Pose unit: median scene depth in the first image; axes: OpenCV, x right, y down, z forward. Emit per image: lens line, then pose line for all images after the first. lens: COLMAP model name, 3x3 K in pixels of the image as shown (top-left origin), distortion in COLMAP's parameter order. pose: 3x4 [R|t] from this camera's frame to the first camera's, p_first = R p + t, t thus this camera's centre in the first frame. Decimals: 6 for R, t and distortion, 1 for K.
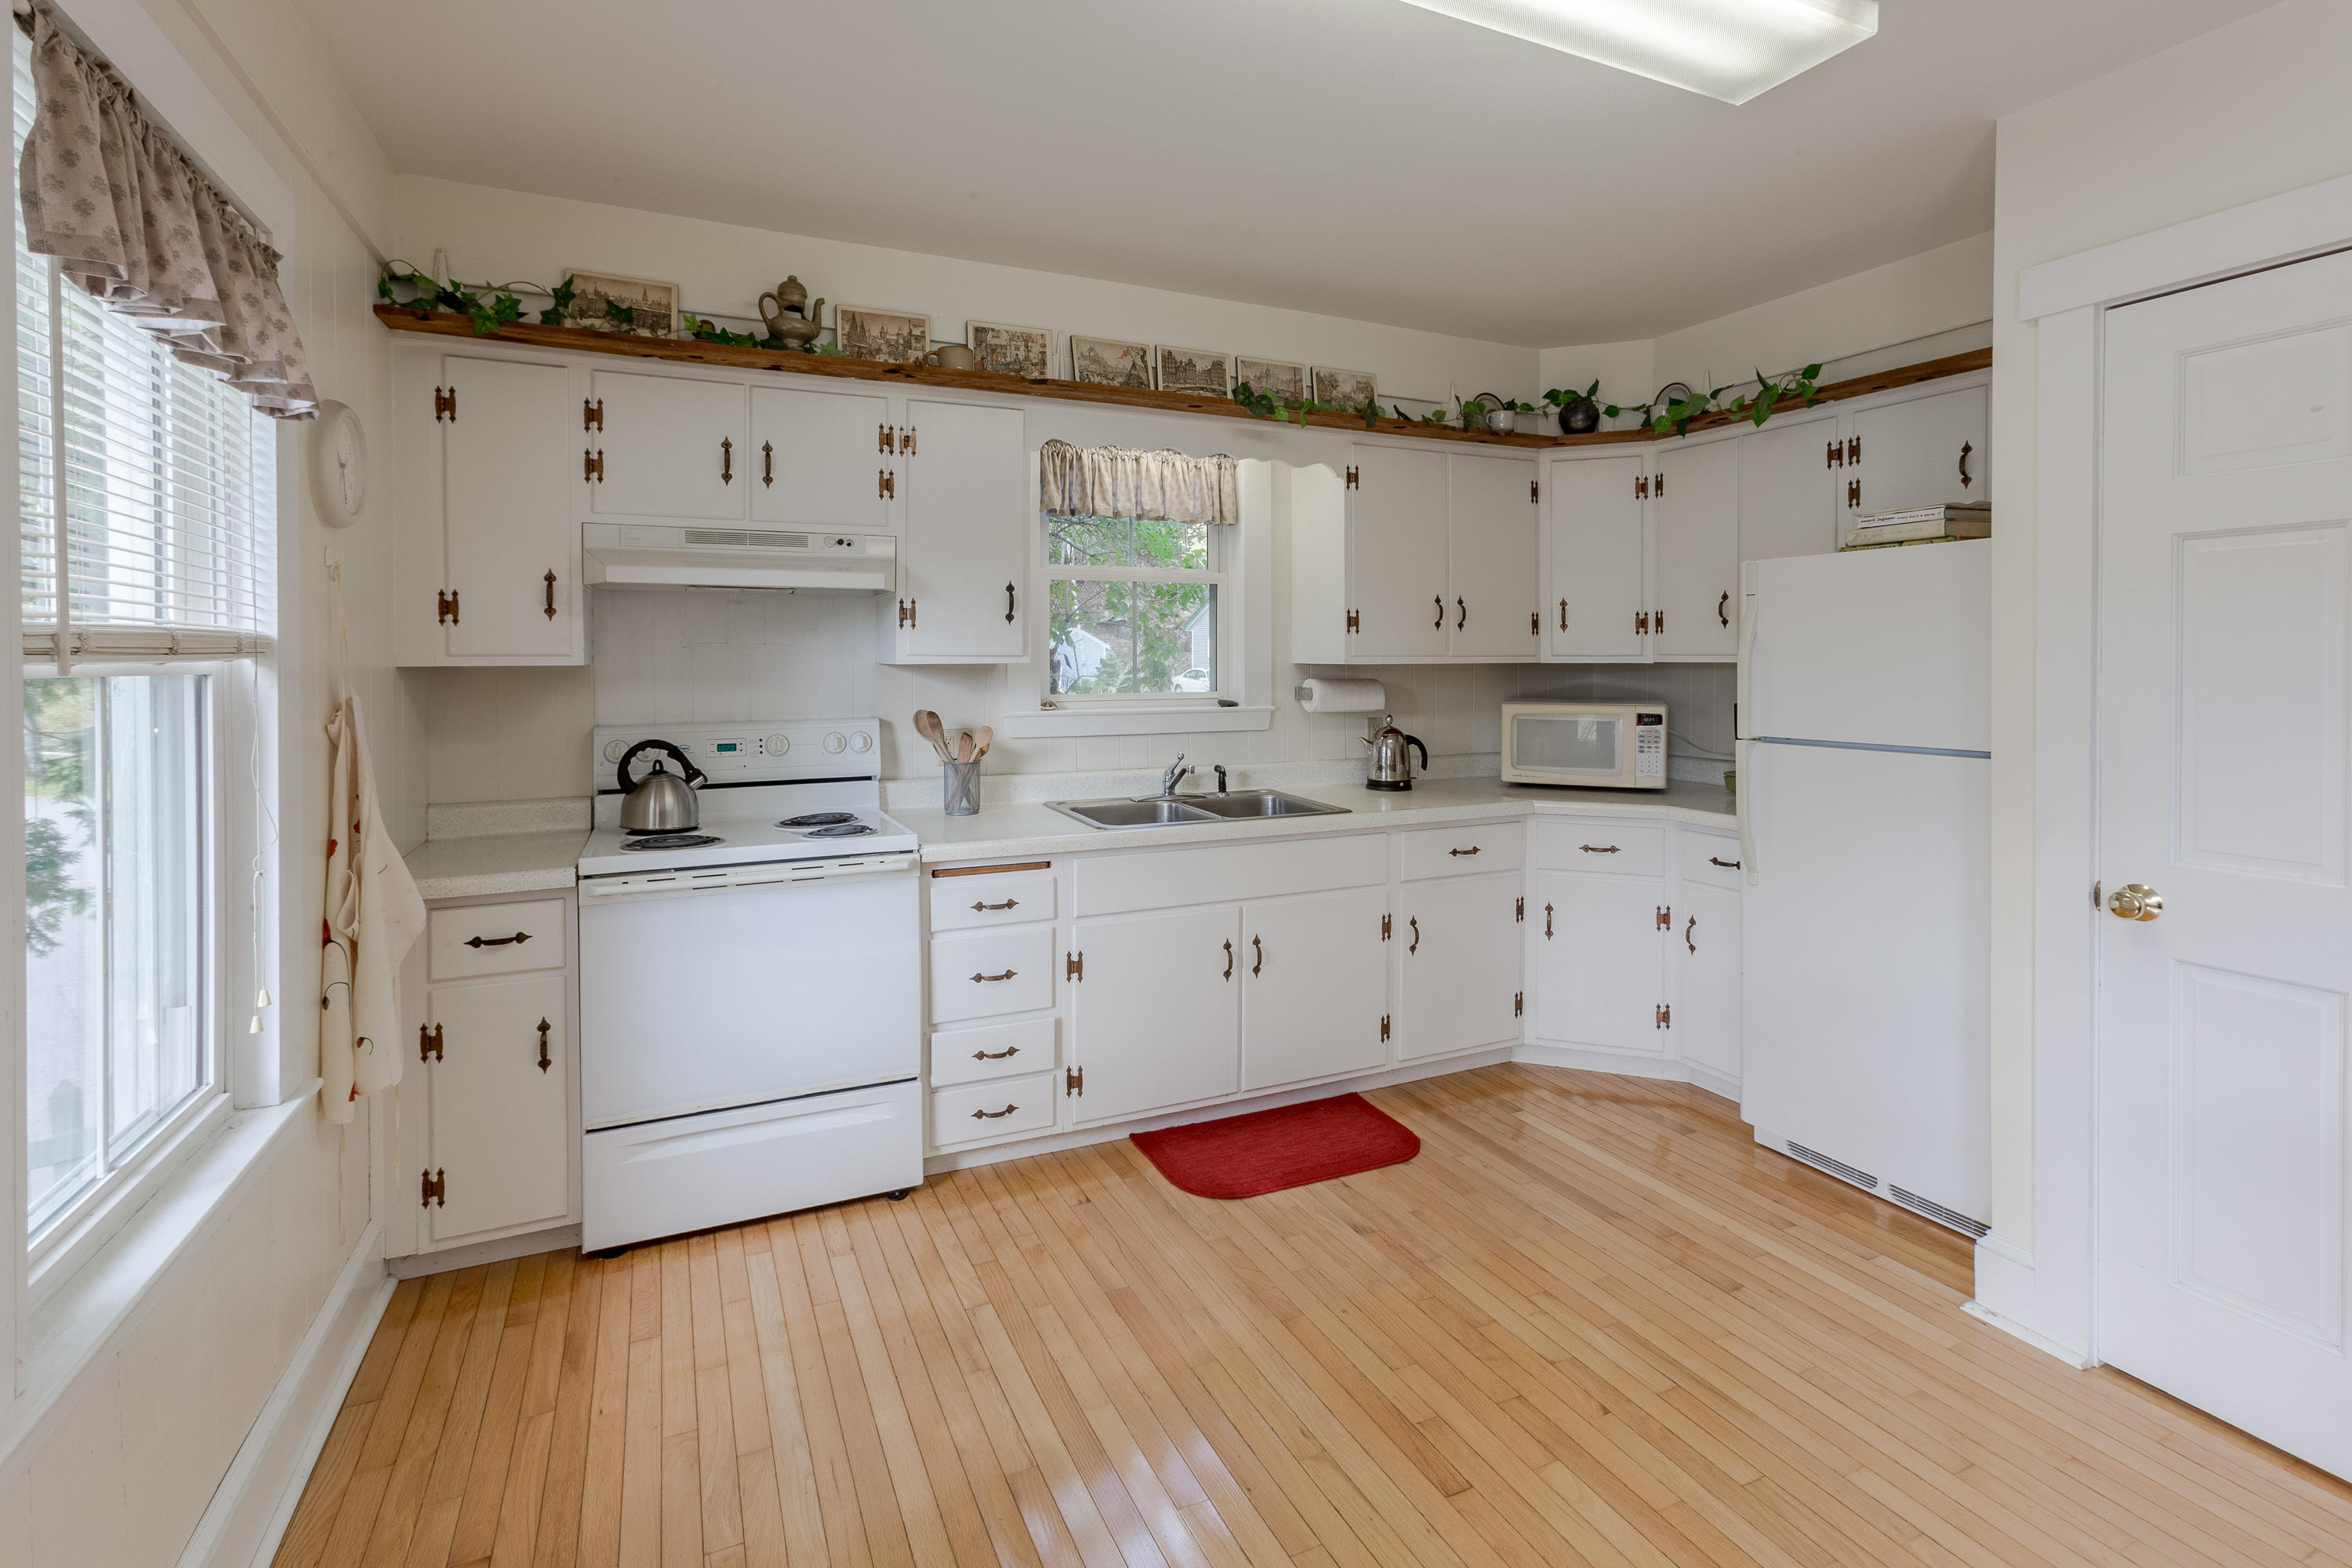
lens RADIAL K [[1118.7, 0, 1175.4], [0, 1118.7, 702.3], [0, 0, 1]] dist [-0.035201, 0.000417]
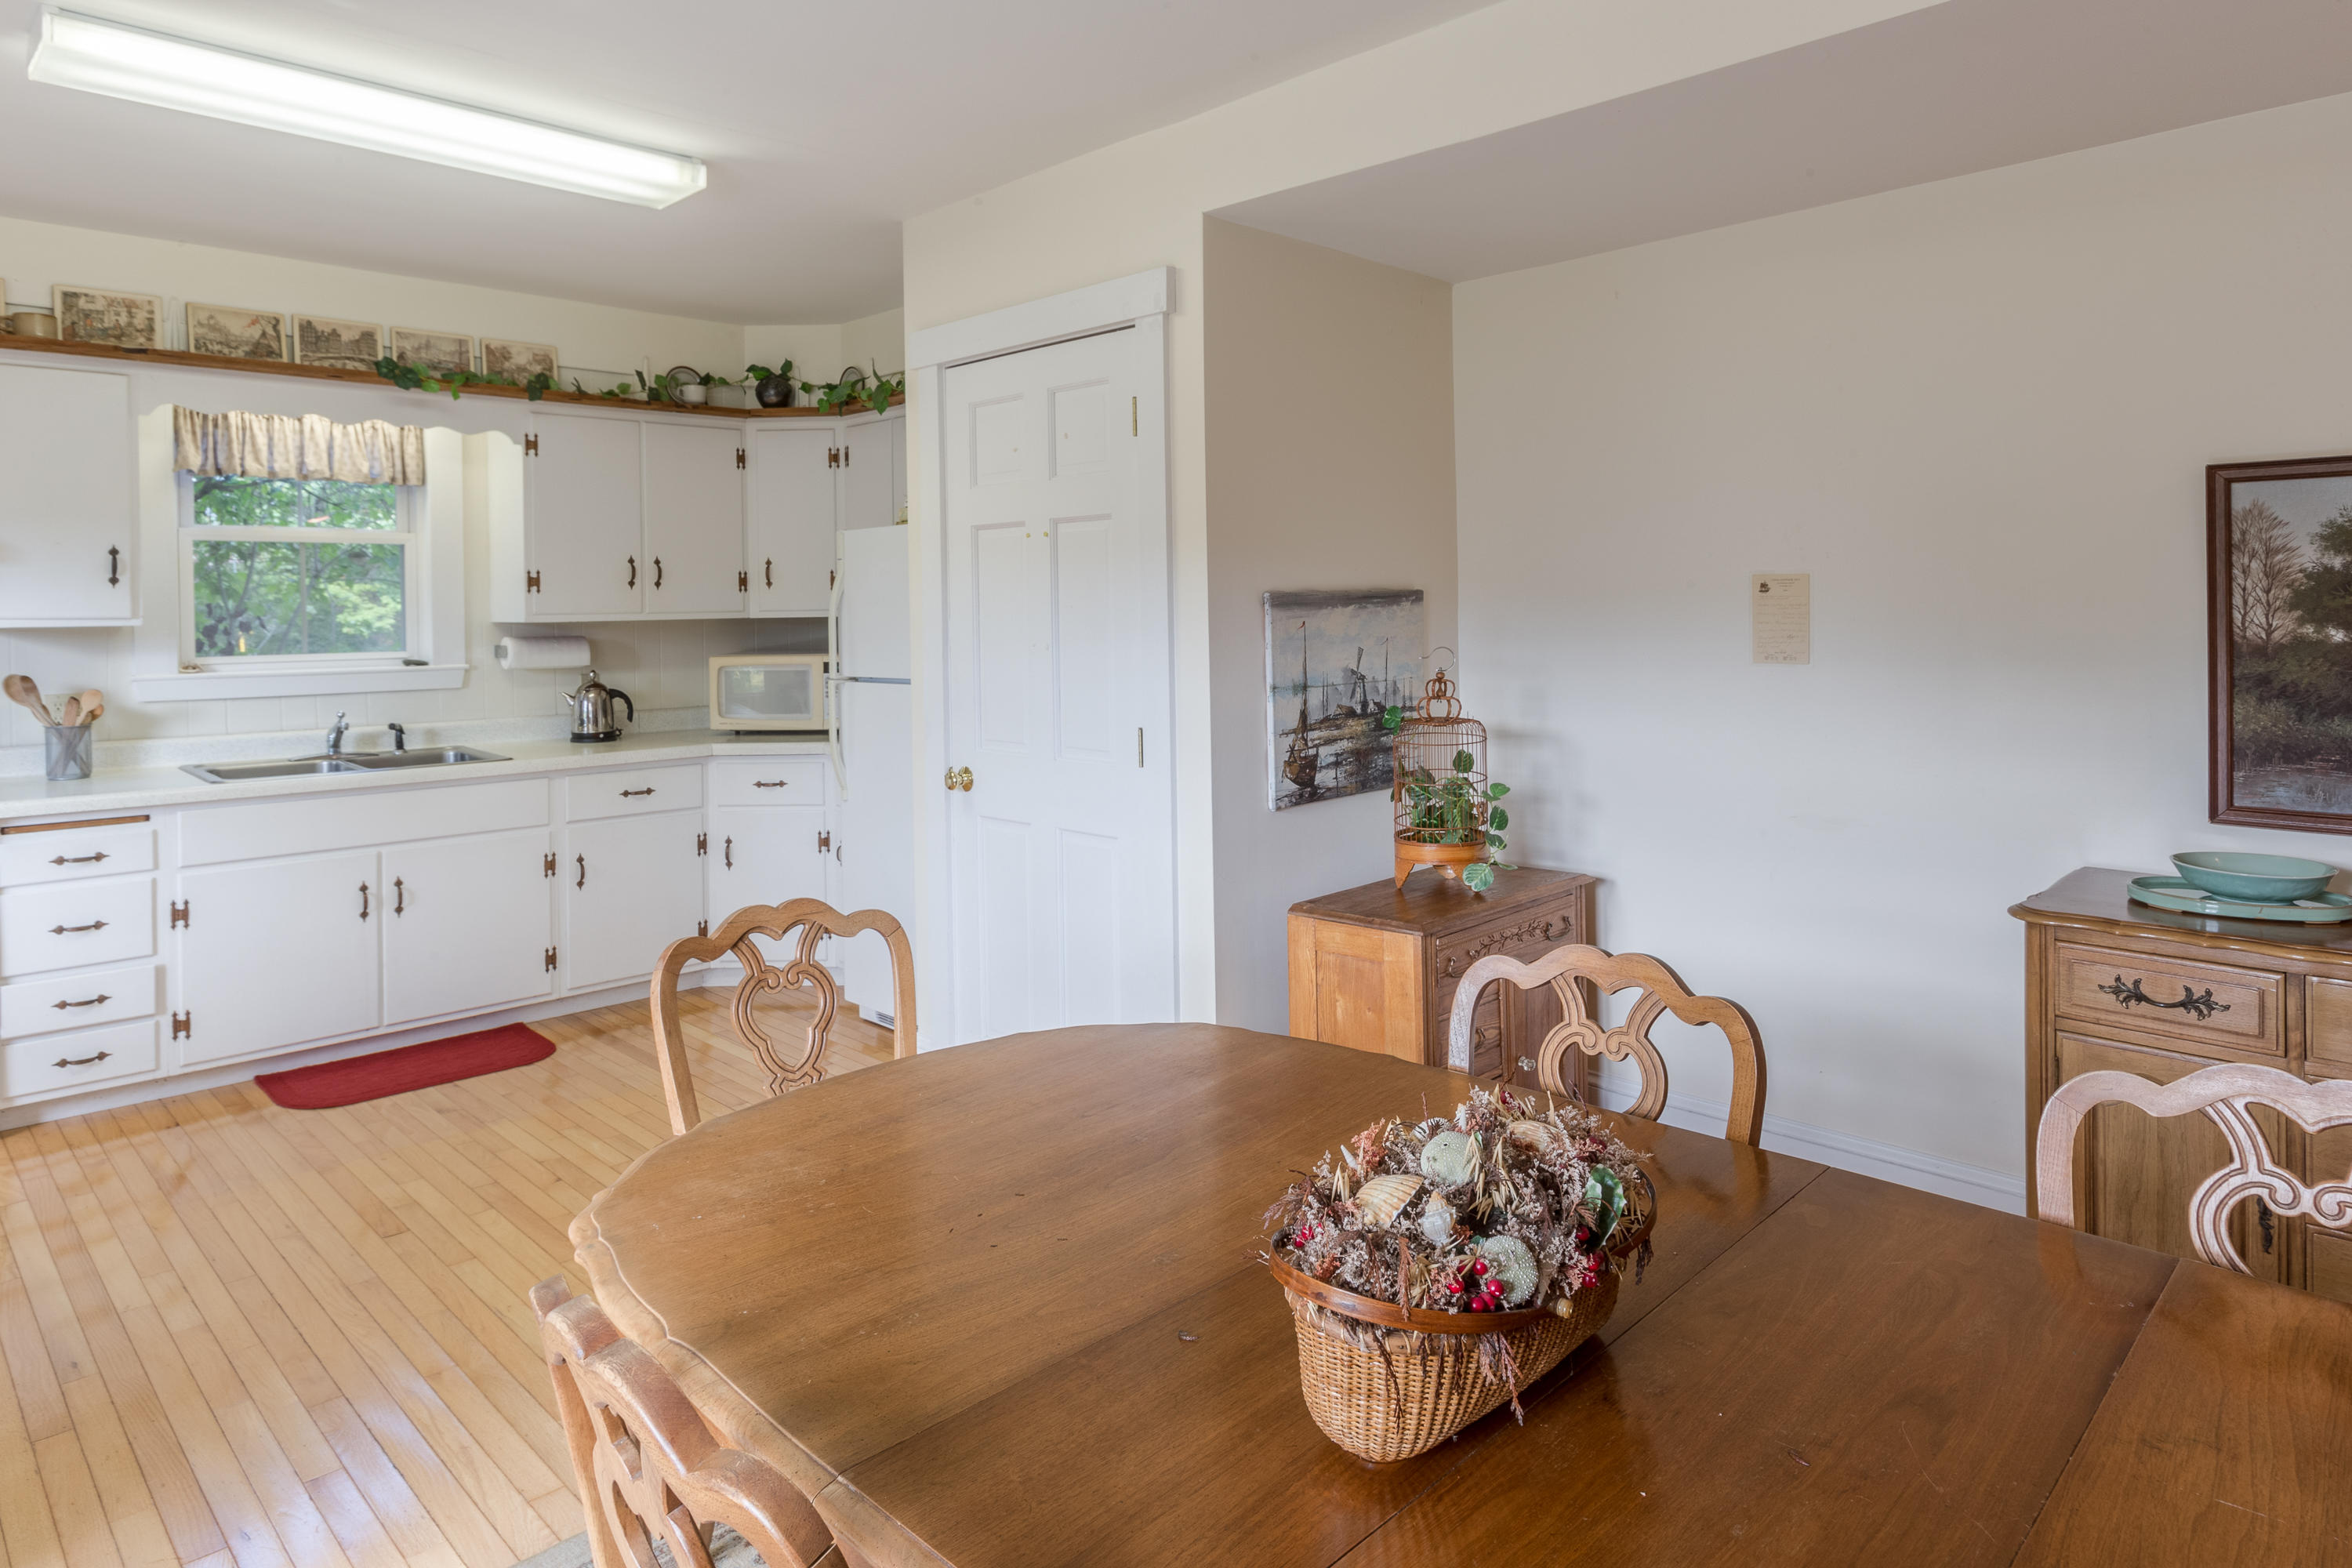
lens RADIAL K [[1410.2, 0, 1176.8], [0, 1410.2, 649.6], [0, 0, 1]] dist [0.000404, 0.003867]
pose [[0.939655, -0.020367, 0.341516, 0.277181], [0.025420, 0.999624, -0.010327, 0.021224], [-0.341177, 0.018385, 0.939819, -0.461048]]
